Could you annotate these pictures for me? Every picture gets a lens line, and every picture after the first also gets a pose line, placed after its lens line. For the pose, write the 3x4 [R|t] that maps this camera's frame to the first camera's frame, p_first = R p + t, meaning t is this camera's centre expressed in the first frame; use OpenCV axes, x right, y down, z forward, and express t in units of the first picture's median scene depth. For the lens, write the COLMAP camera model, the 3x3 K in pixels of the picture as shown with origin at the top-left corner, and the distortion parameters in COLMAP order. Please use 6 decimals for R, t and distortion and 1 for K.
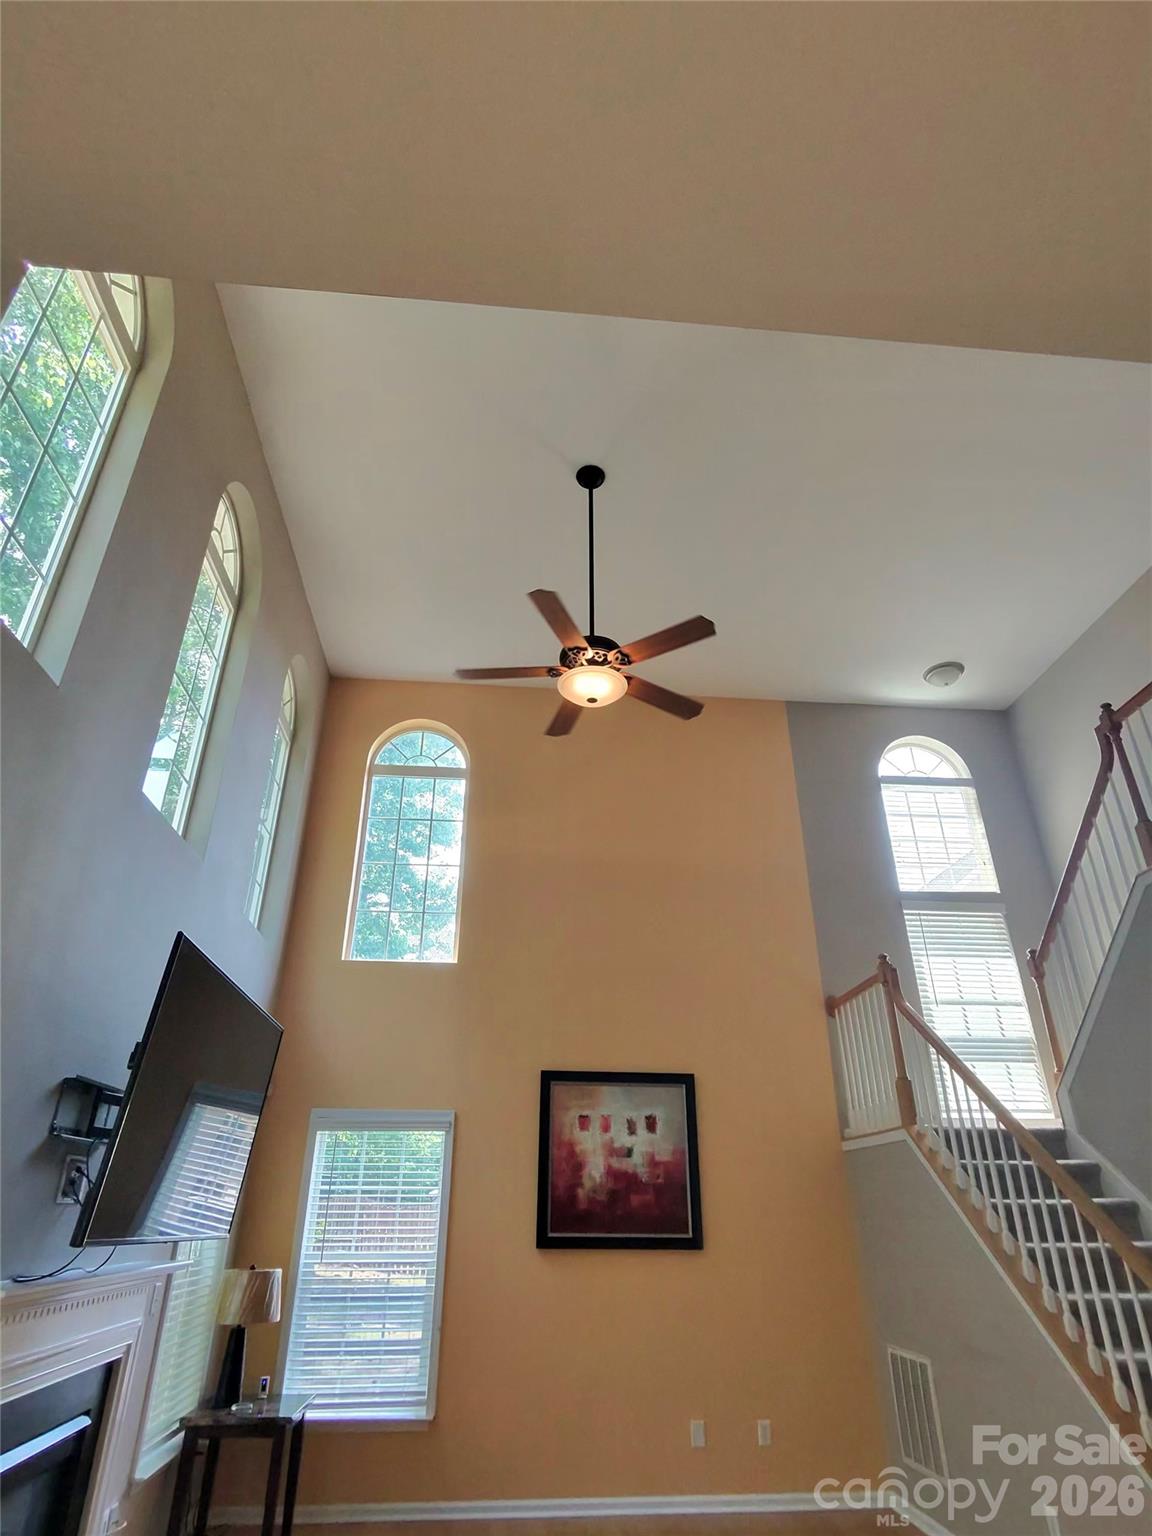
lens RADIAL K [[847.1, 0, 580.7], [0, 847.1, 753.6], [0, 0, 1]] dist [-0.004041, -0.001011]
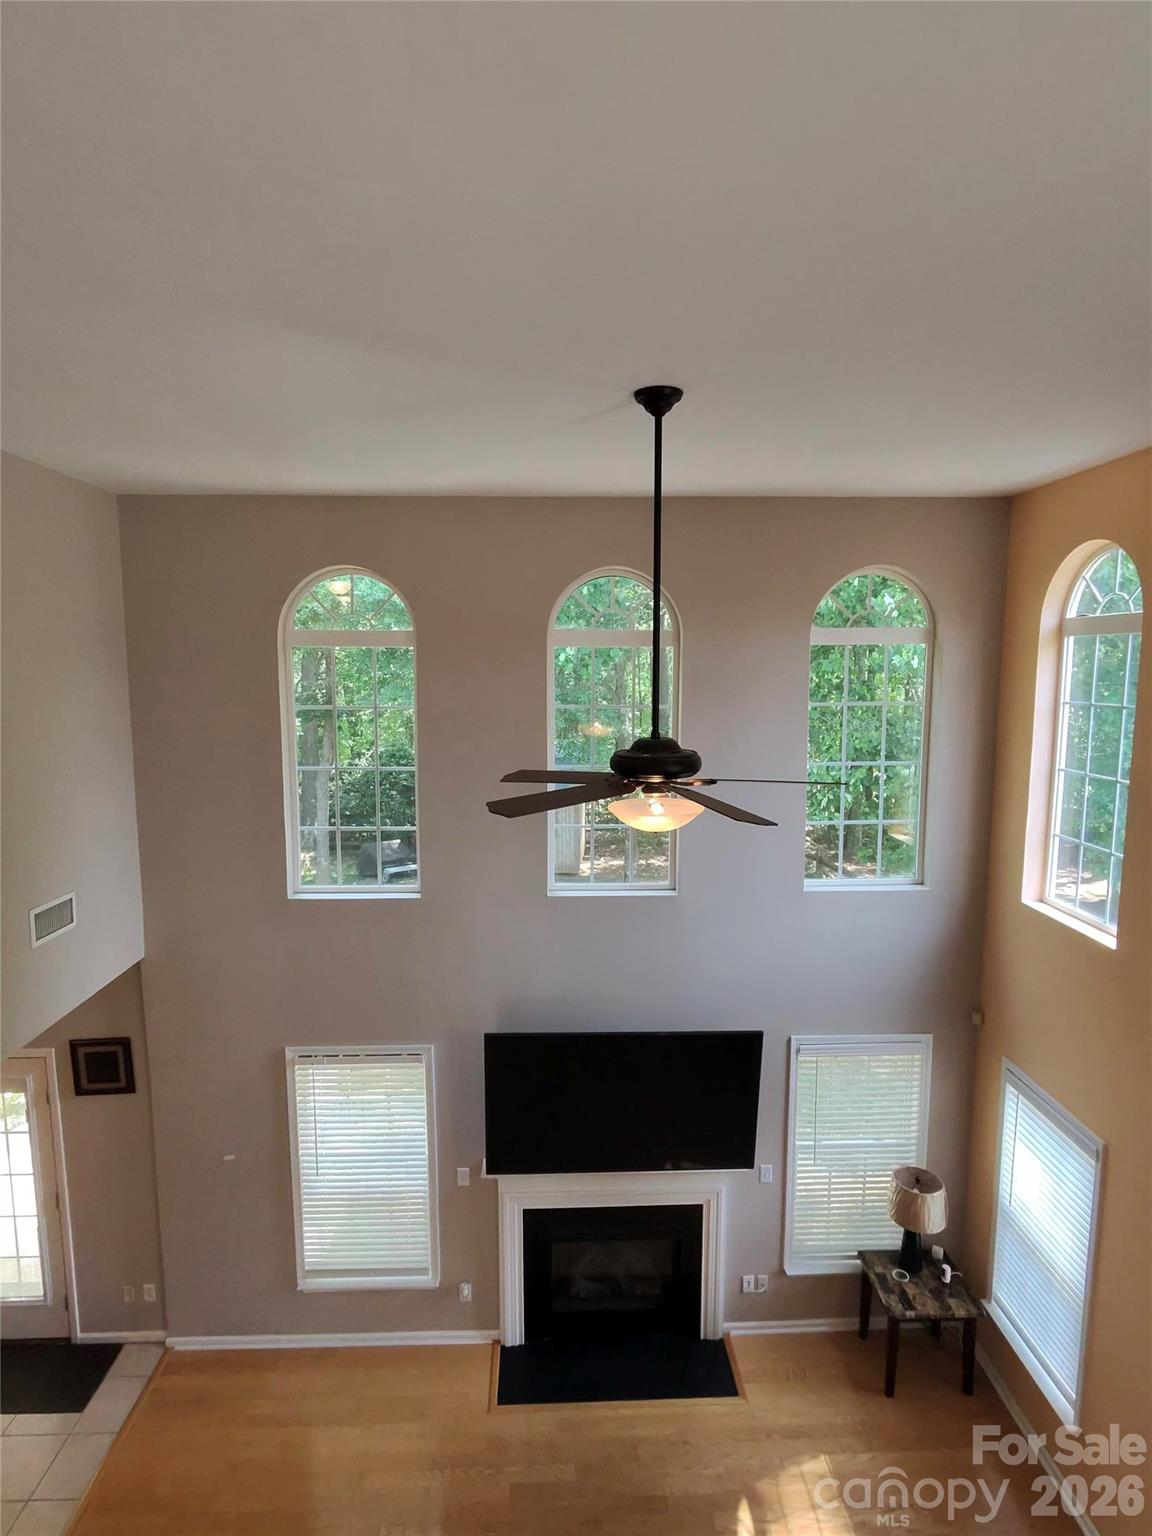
lens RADIAL K [[815.1, 0, 576.0], [0, 815.1, 768.0], [0, 0, 1]] dist [-0.002492, -0.000973]
pose [[-0.063632, 0.115085, -0.991315, 0.574574], [0.478848, 0.875034, 0.070849, -0.153348], [0.875589, -0.470181, -0.110788, 0.833880]]
